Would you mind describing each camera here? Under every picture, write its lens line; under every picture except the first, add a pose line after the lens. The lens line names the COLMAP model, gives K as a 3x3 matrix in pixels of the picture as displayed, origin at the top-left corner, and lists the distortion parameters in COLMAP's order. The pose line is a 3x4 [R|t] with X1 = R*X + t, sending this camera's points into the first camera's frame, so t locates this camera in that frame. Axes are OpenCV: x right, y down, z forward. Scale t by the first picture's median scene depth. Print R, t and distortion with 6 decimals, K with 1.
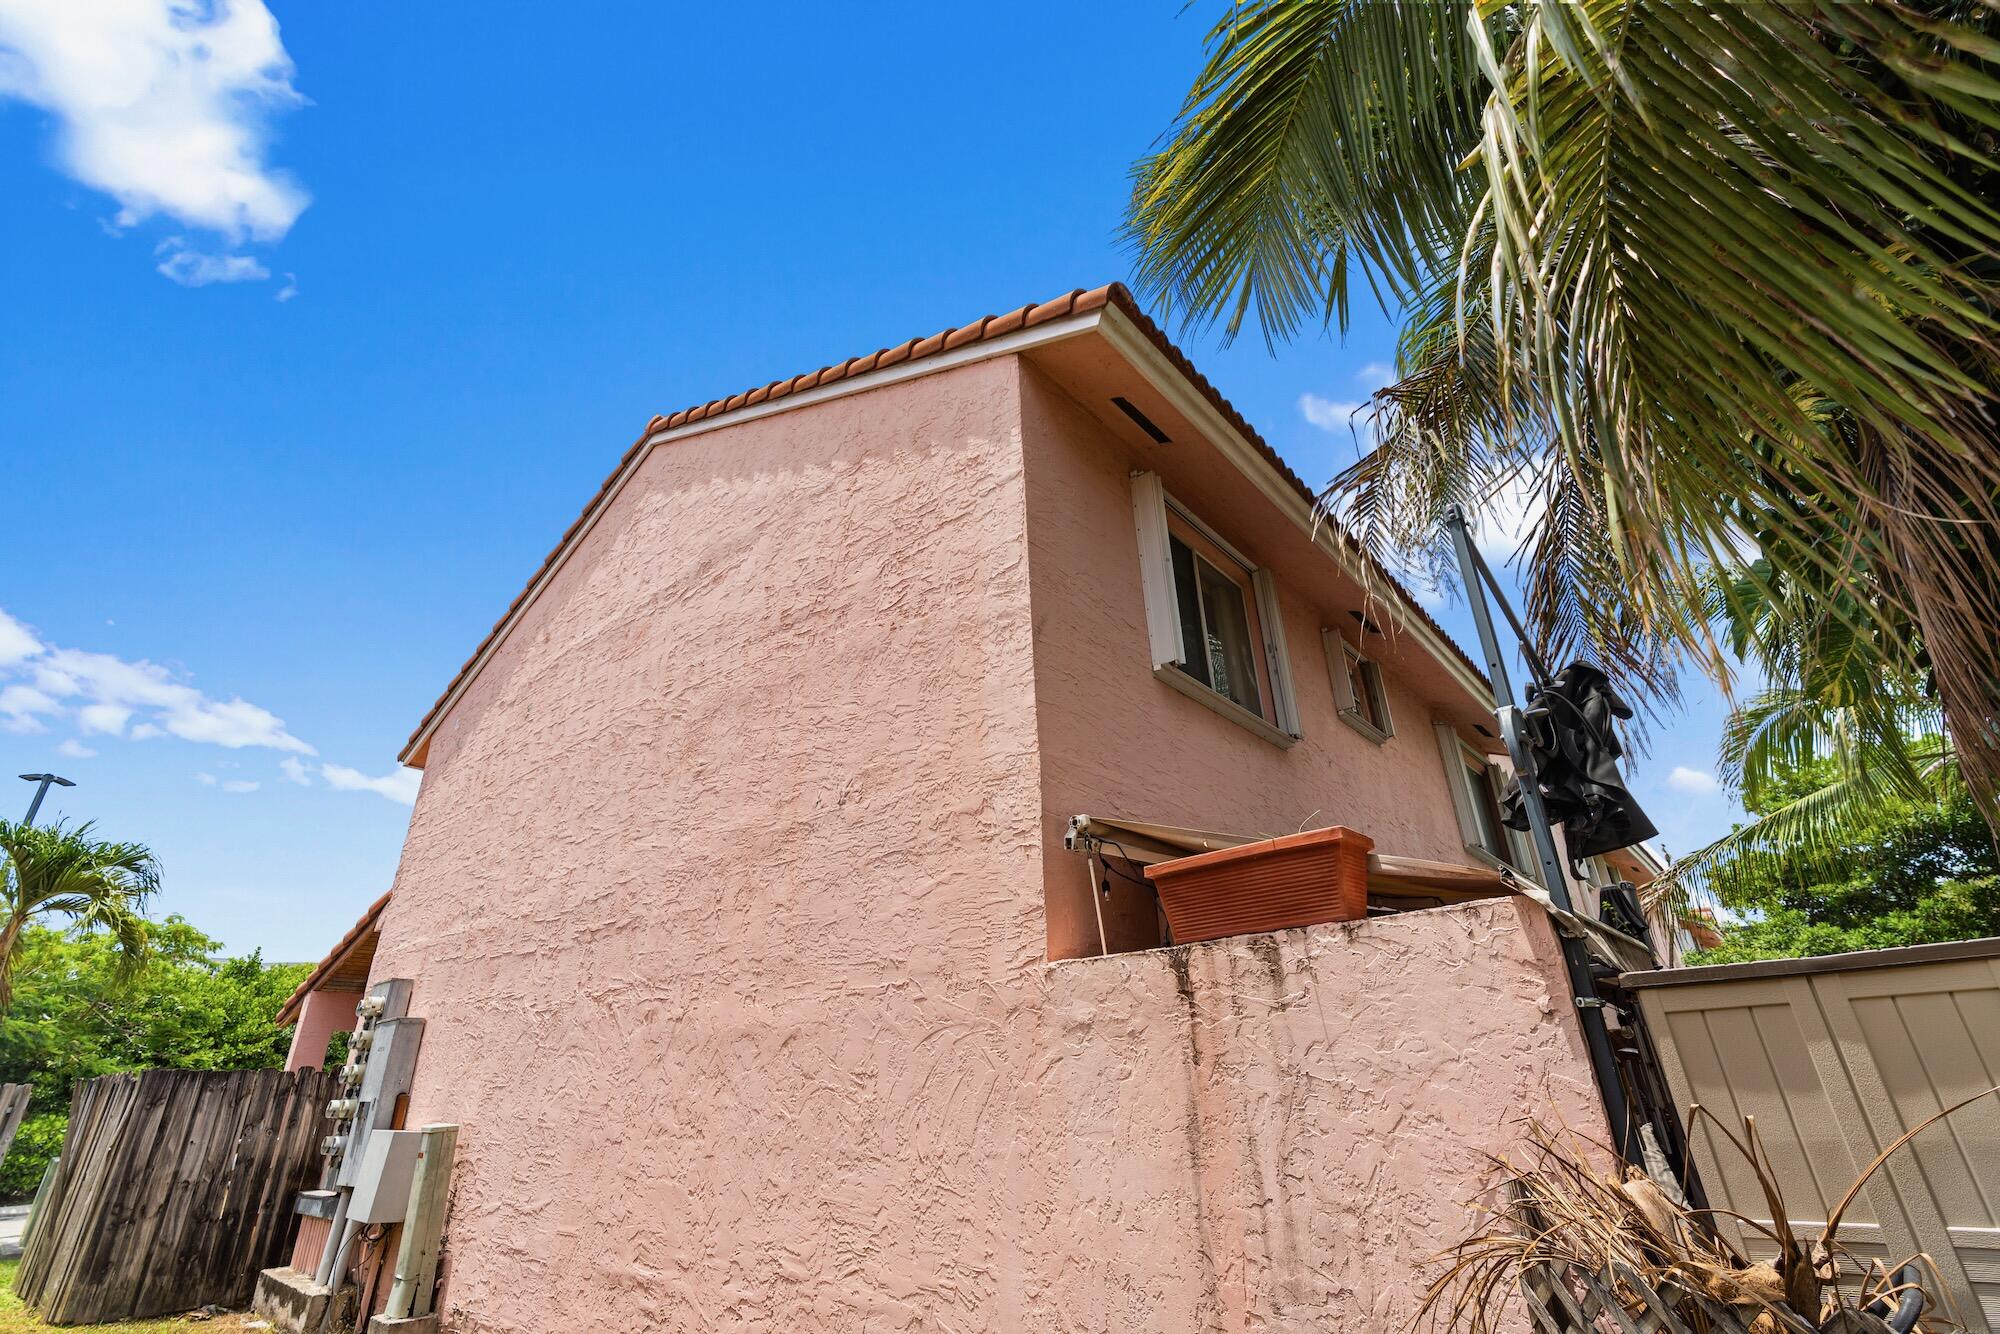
lens RADIAL K [[905.5, 0, 996.0], [0, 905.5, 664.7], [0, 0, 1]] dist [-0.008128, 0.002971]
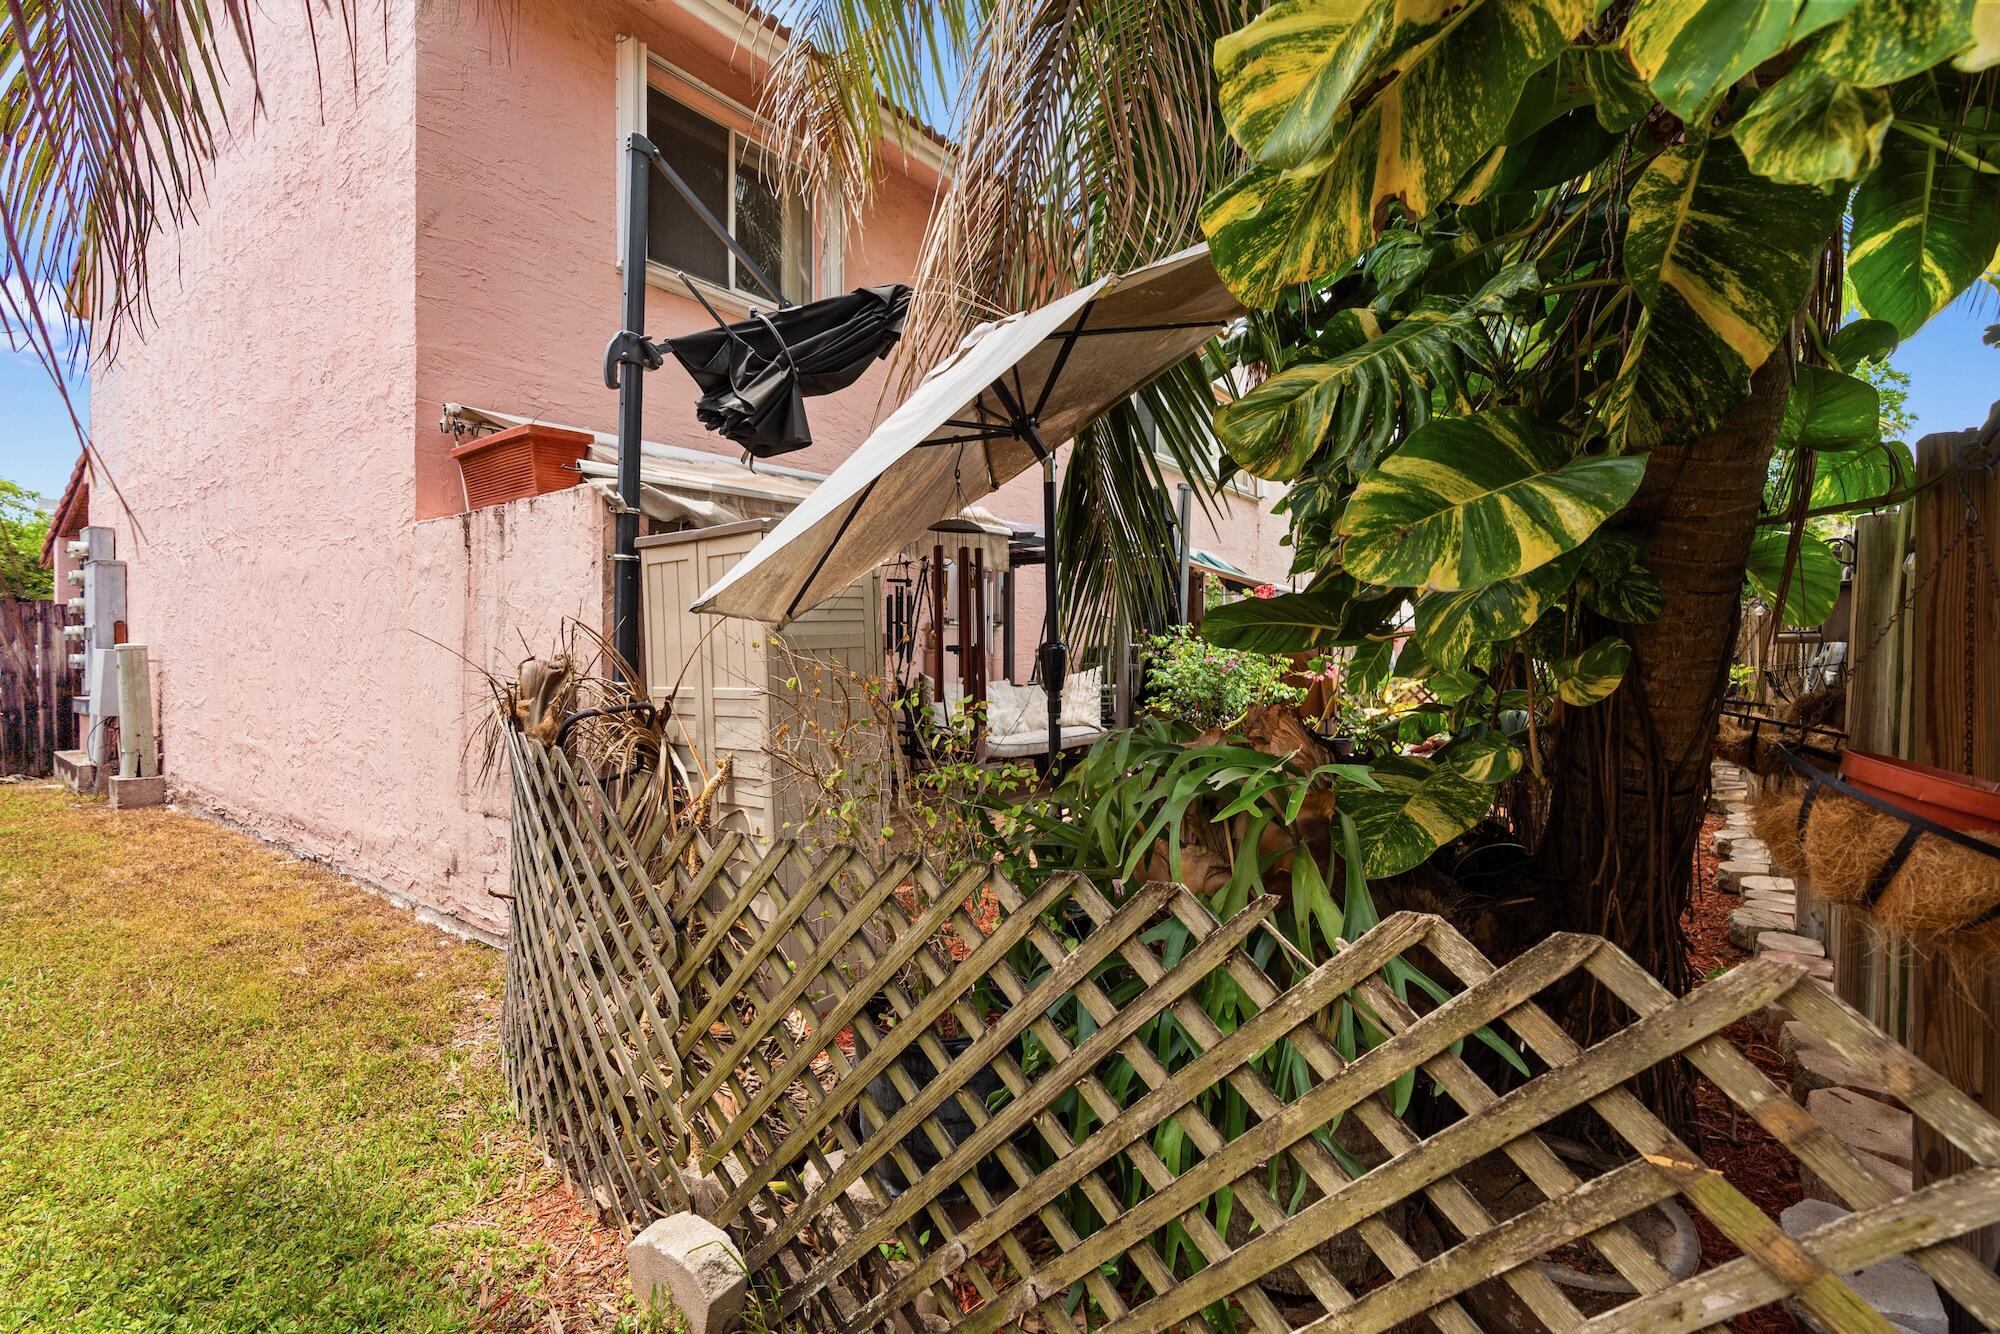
lens RADIAL K [[905.5, 0, 999.0], [0, 905.5, 669.0], [0, 0, 1]] dist [-0.008128, 0.002971]
pose [[0.996563, 0.026271, 0.078557, 0.517351], [-0.058122, 0.897491, 0.437186, -0.056661], [-0.059019, -0.440249, 0.895934, -0.177360]]
